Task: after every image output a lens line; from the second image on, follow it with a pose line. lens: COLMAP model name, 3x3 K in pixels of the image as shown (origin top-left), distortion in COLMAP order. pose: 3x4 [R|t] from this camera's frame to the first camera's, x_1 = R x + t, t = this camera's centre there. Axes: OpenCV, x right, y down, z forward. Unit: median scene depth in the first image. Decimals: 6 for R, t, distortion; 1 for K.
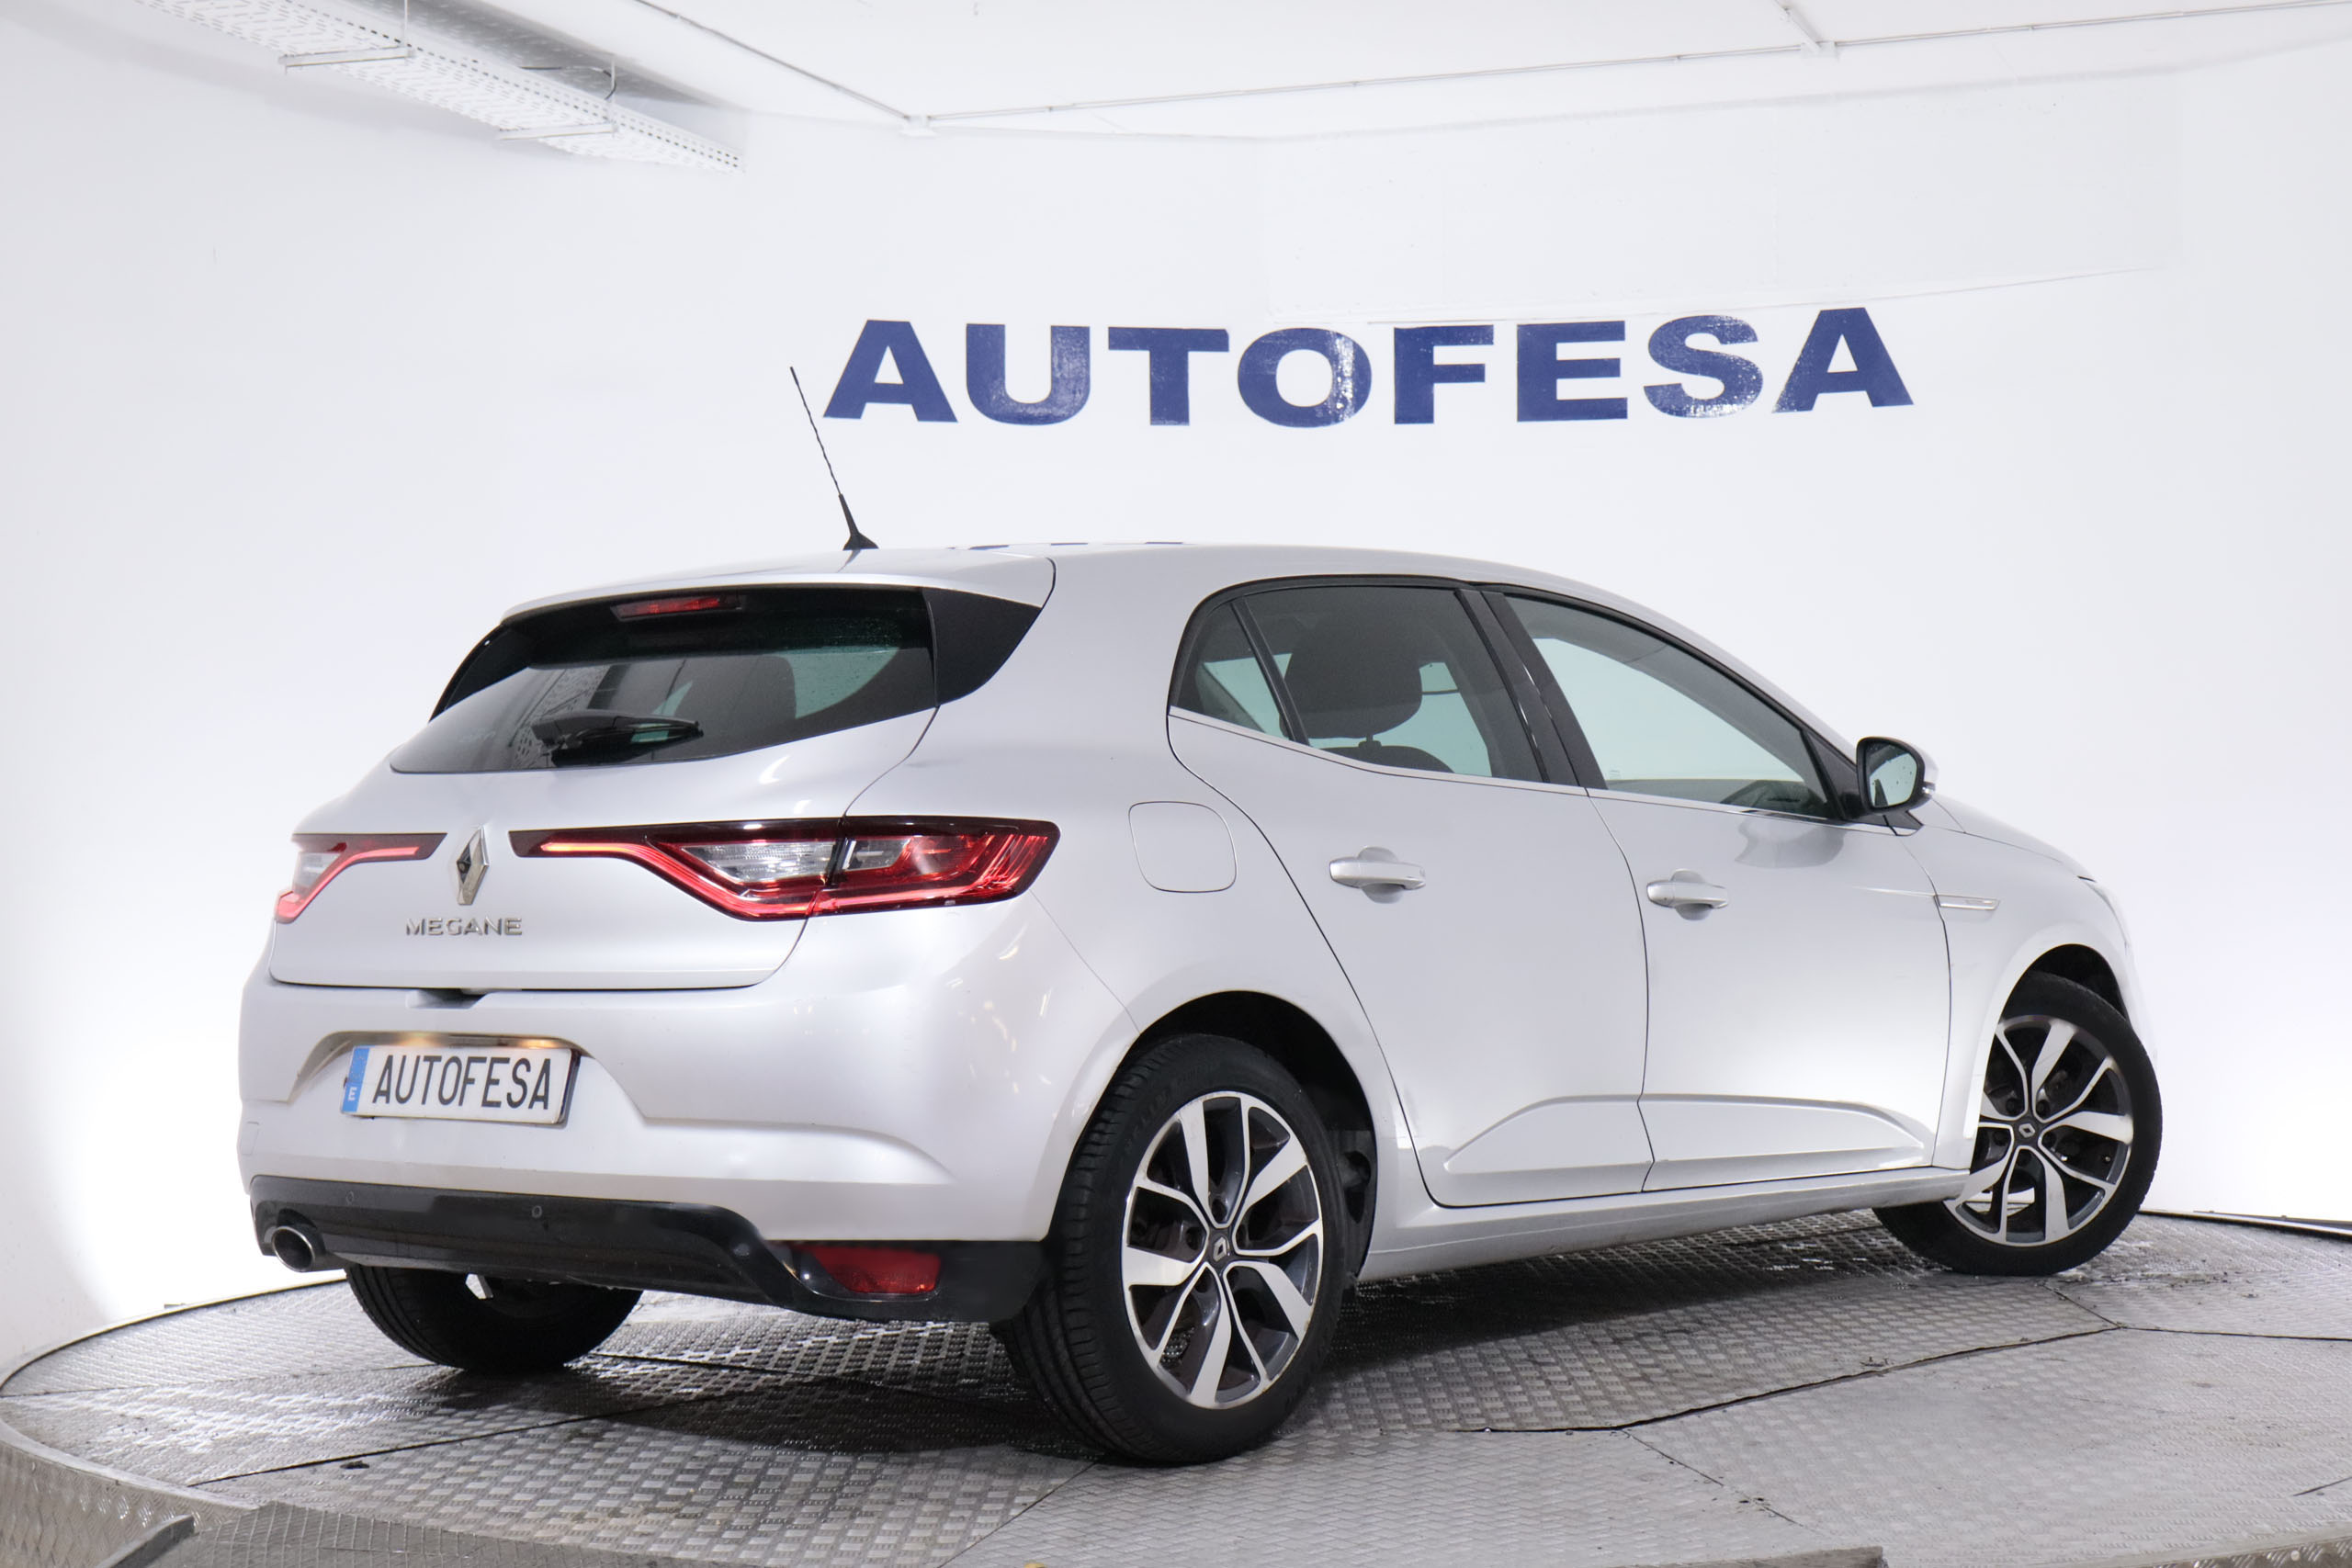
lens RADIAL K [[3733.7, 0, 1176.0], [0, 3733.7, 784.0], [0, 0, 1]] dist [0.023717, -0.017041]
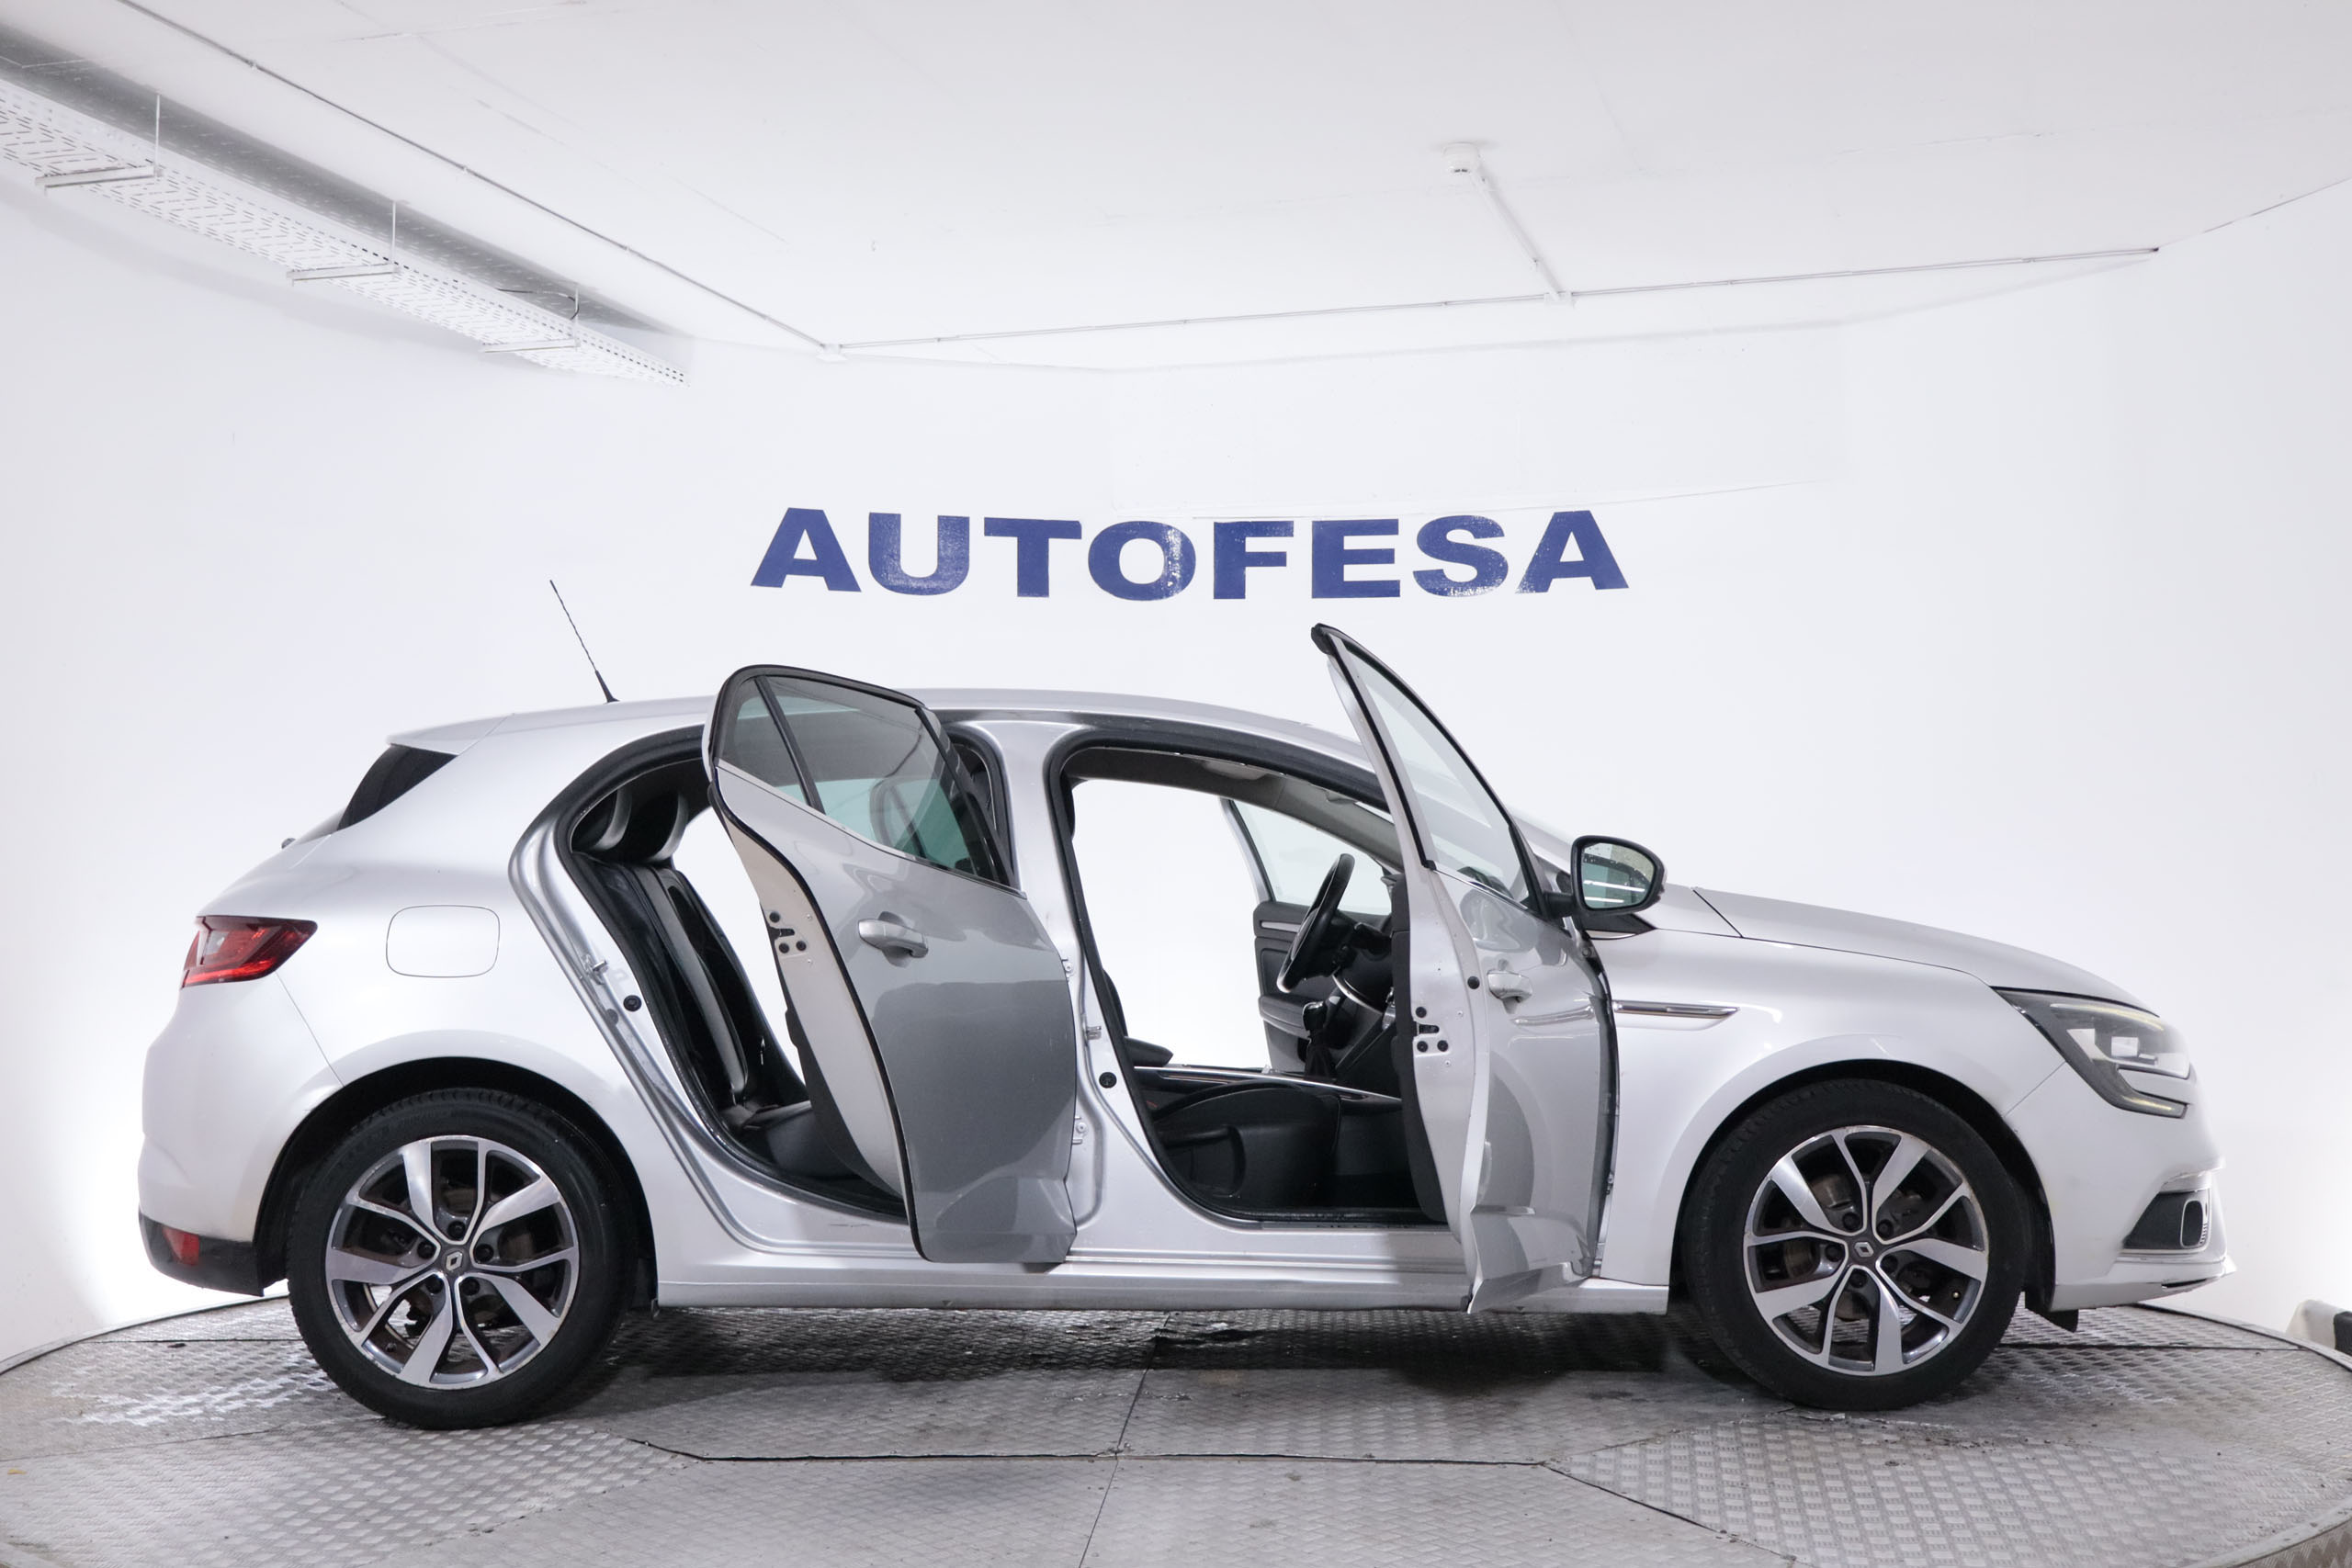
lens RADIAL K [[2670.4, 0, 1176.0], [0, 2670.4, 784.0], [0, 0, 1]] dist [0.011653, -0.012984]
pose [[0.998850, 0.010993, 0.046662, 0.005103], [-0.009197, 0.999215, -0.038529, -0.000250], [-0.047049, 0.038055, 0.998167, 0.116394]]
